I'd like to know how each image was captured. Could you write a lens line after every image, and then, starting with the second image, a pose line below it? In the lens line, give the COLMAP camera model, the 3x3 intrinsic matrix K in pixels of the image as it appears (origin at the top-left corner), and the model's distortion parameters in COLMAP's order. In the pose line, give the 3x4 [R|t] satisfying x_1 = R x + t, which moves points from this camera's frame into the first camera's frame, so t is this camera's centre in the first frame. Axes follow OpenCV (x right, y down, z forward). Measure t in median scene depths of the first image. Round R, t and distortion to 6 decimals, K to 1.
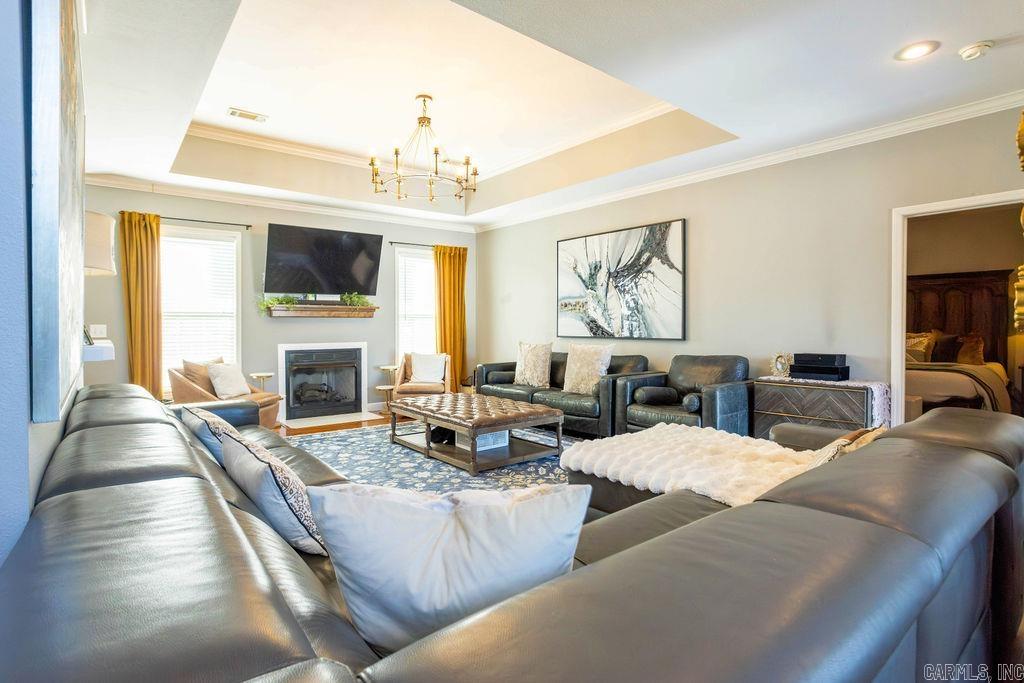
lens RADIAL K [[518.7, 0, 511.5], [0, 518.7, 324.0], [0, 0, 1]] dist [-0.001720, -0.000111]
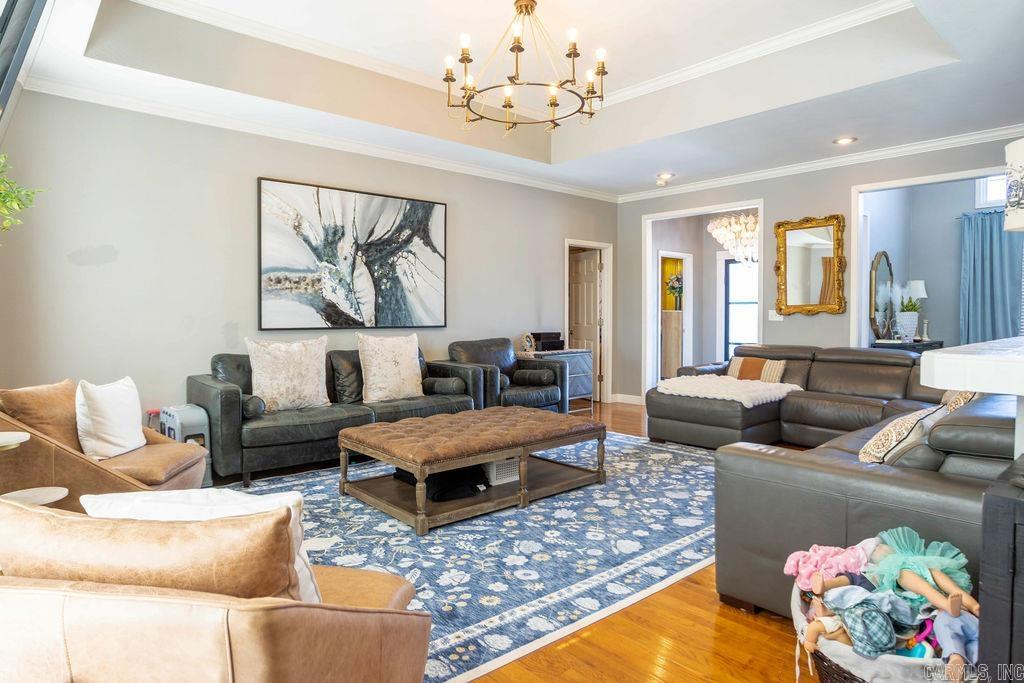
lens RADIAL K [[600.4, 0, 510.7], [0, 600.4, 321.1], [0, 0, 1]] dist [-0.000124, -0.000138]
pose [[-0.033981, -0.005963, 0.999405, -0.701794], [0.004473, 0.999971, 0.006119, 0.012064], [-0.999412, 0.004678, -0.033953, 0.784499]]
